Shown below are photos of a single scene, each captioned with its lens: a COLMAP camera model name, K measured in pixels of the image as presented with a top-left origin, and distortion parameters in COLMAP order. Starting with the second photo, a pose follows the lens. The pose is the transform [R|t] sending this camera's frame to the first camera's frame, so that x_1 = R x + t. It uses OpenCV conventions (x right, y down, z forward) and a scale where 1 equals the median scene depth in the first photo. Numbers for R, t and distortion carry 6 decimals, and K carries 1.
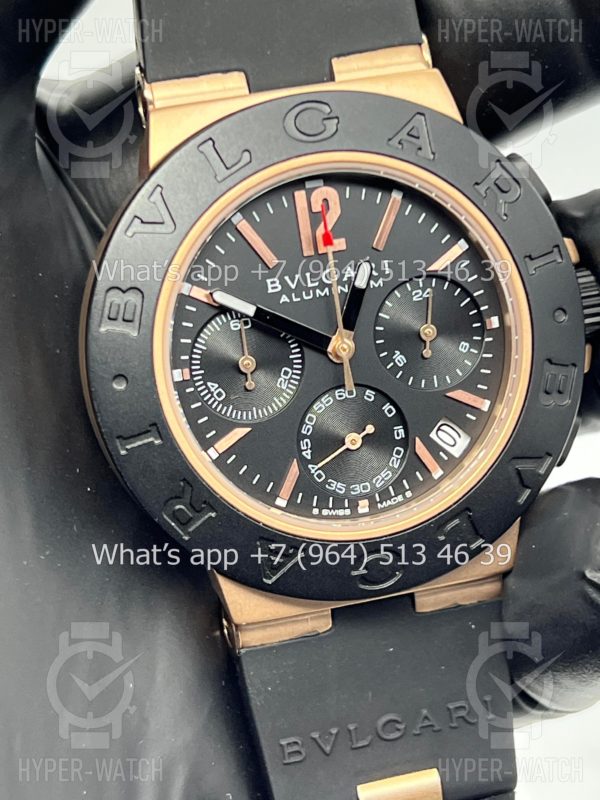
lens RADIAL K [[1850.7, 0, 297.4], [0, 1850.7, 401.2], [0, 0, 1]] dist [0.178543, 0.000000]
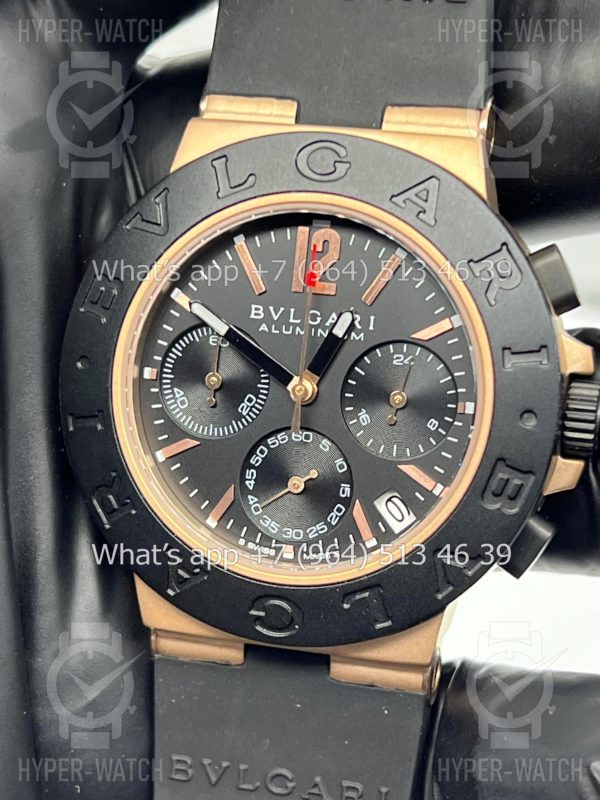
lens RADIAL K [[1850.7, 0, 305.4], [0, 1850.7, 401.4], [0, 0, 1]] dist [0.178543, 0.000000]
pose [[0.868295, 0.258481, -0.423381, 0.441997], [-0.269728, 0.962324, 0.034341, -0.056724], [0.416306, 0.084380, 0.905301, 0.105146]]
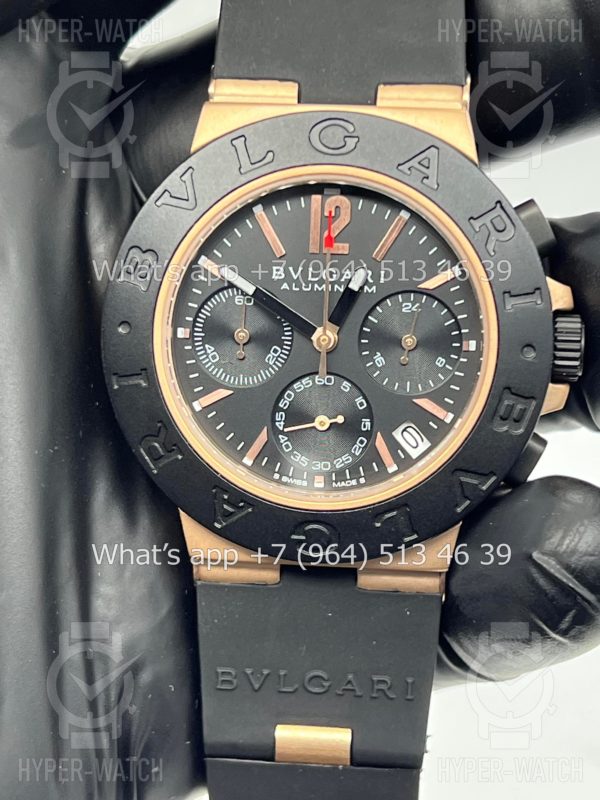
lens RADIAL K [[1850.7, 0, 301.5], [0, 1850.7, 400.0], [0, 0, 1]] dist [0.178543, 0.000000]
pose [[0.939473, 0.211152, -0.269825, 0.319305], [-0.210147, 0.977114, 0.032958, -0.026468], [0.270609, 0.025740, 0.962345, -0.084946]]
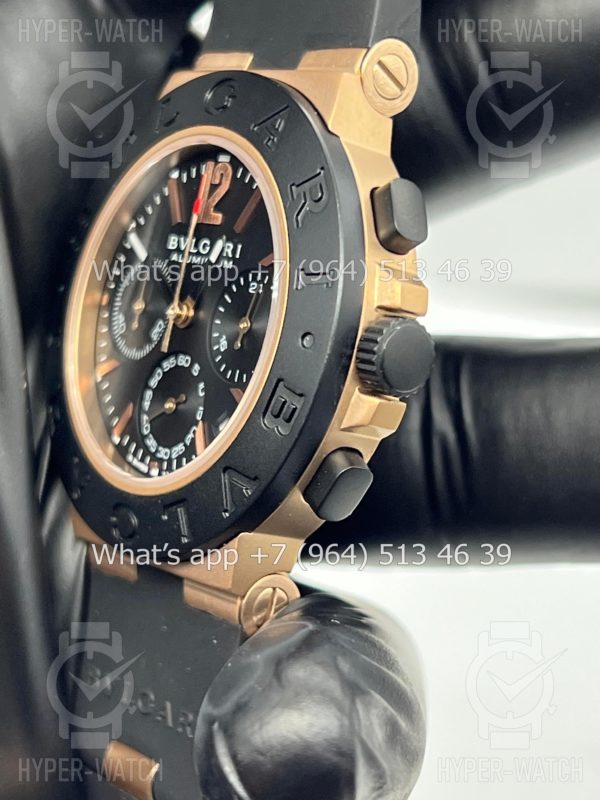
lens RADIAL K [[1850.7, 0, 296.6], [0, 1850.7, 400.6], [0, 0, 1]] dist [0.178543, 0.000000]
pose [[0.402399, 0.251862, -0.880137, 0.961842], [-0.353166, 0.929698, 0.104576, -0.113220], [0.844600, 0.268753, 0.463059, 0.585142]]
